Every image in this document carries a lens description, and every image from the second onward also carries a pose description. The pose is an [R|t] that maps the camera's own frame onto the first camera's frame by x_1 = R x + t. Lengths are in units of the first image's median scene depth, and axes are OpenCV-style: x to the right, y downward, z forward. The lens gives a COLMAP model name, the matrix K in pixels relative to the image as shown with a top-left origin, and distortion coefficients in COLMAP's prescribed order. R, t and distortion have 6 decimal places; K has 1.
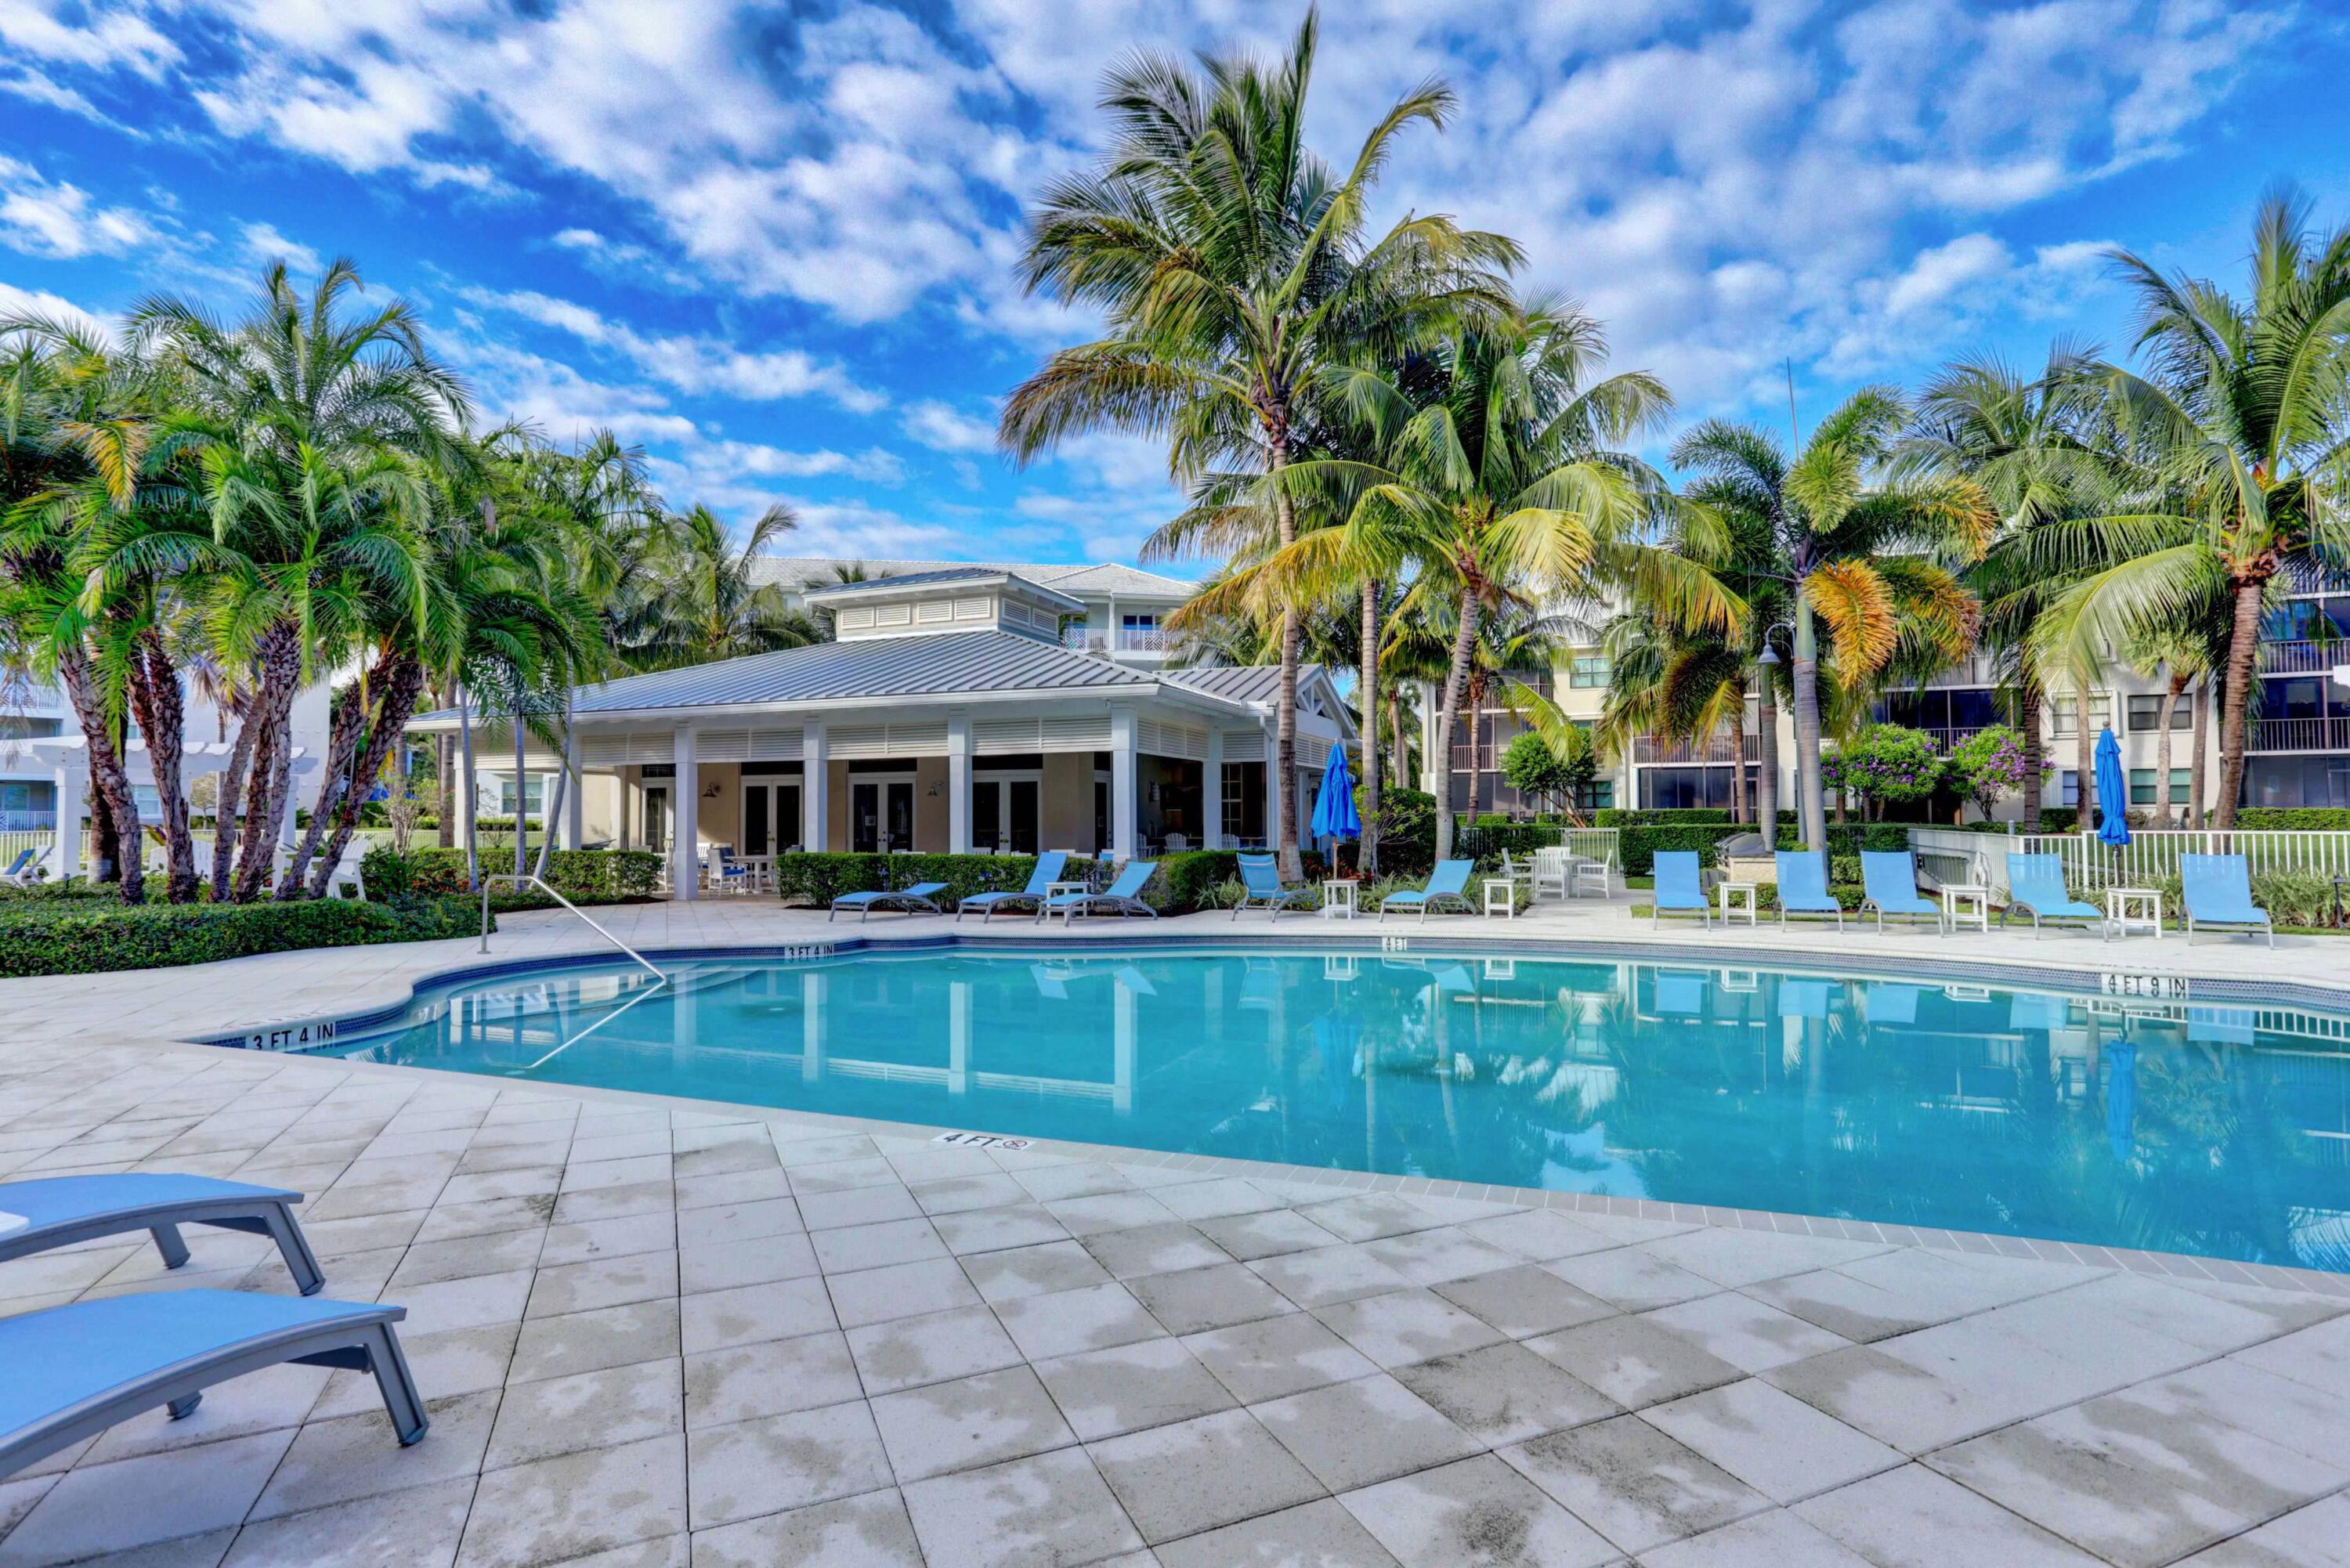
lens RADIAL K [[1155.8, 0, 1175.0], [0, 1155.8, 784.0], [0, 0, 1]] dist [0.021273, 0.000825]
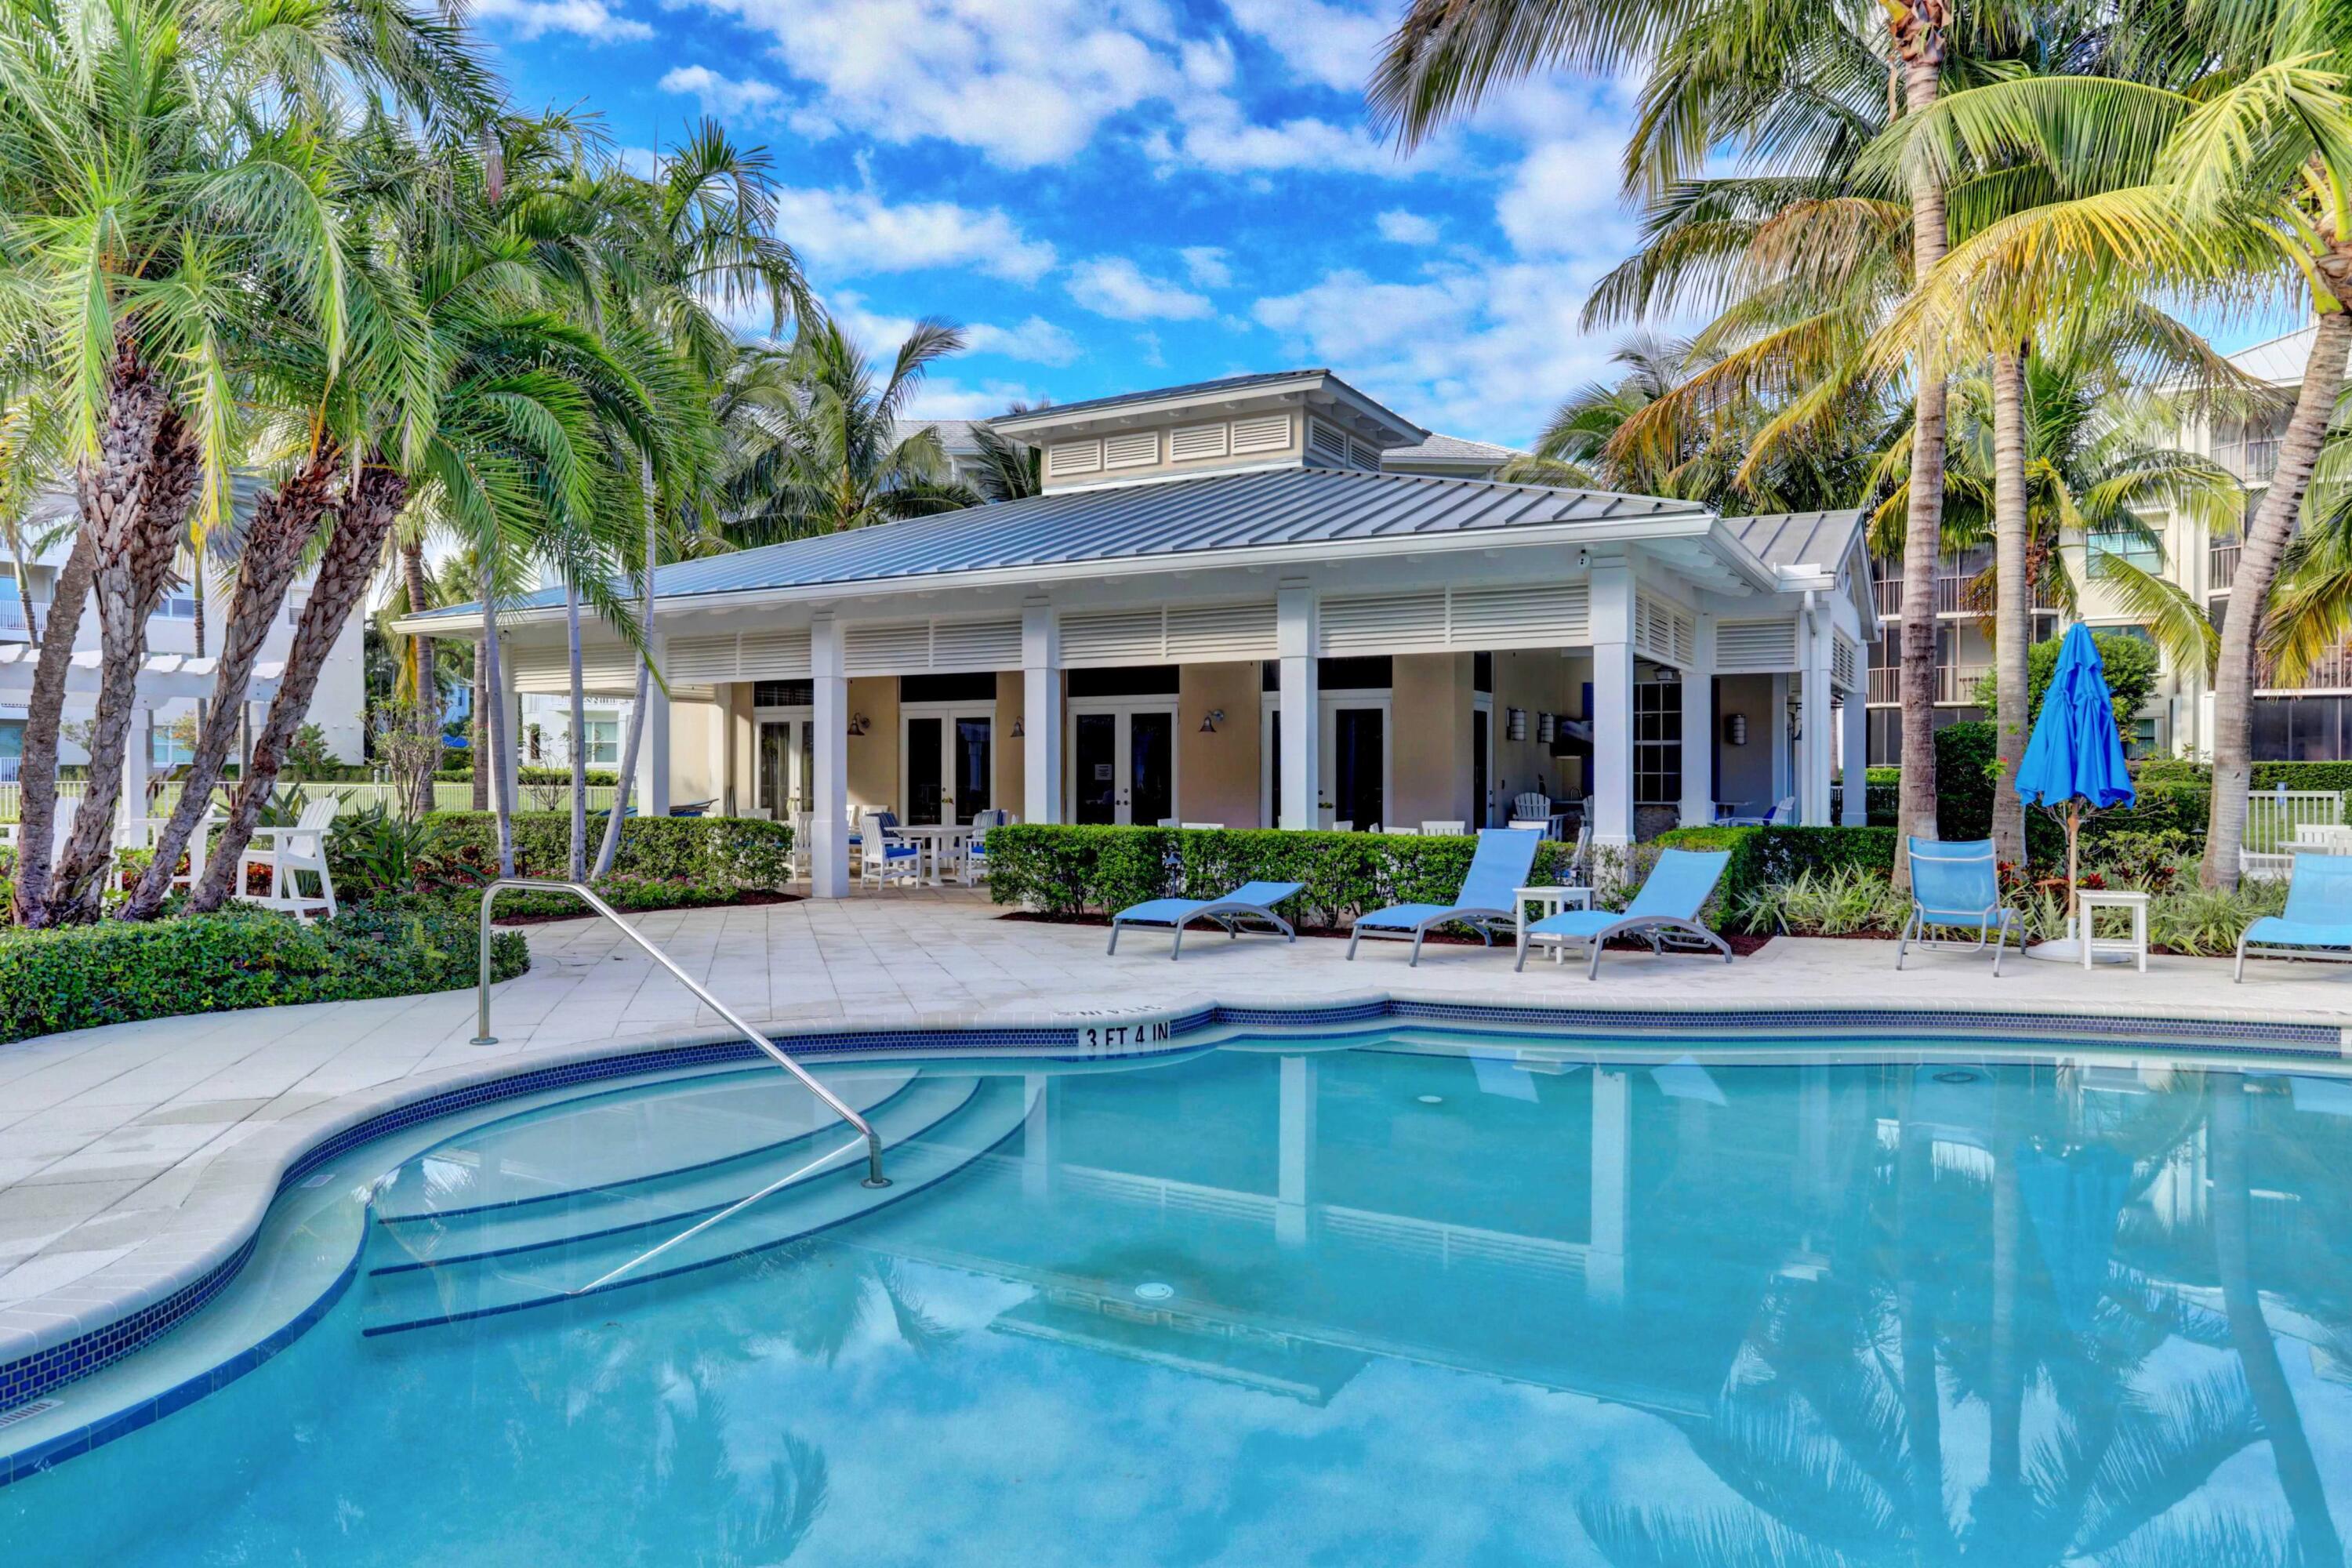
lens RADIAL K [[1270.5, 0, 1176.0], [0, 1270.5, 784.0], [0, 0, 1]] dist [-0.002951, -0.000441]
pose [[0.995883, 0.003995, -0.090555, -0.170509], [-0.000706, 0.999340, 0.036322, 0.013468], [0.090640, -0.036109, 0.995229, 0.330493]]
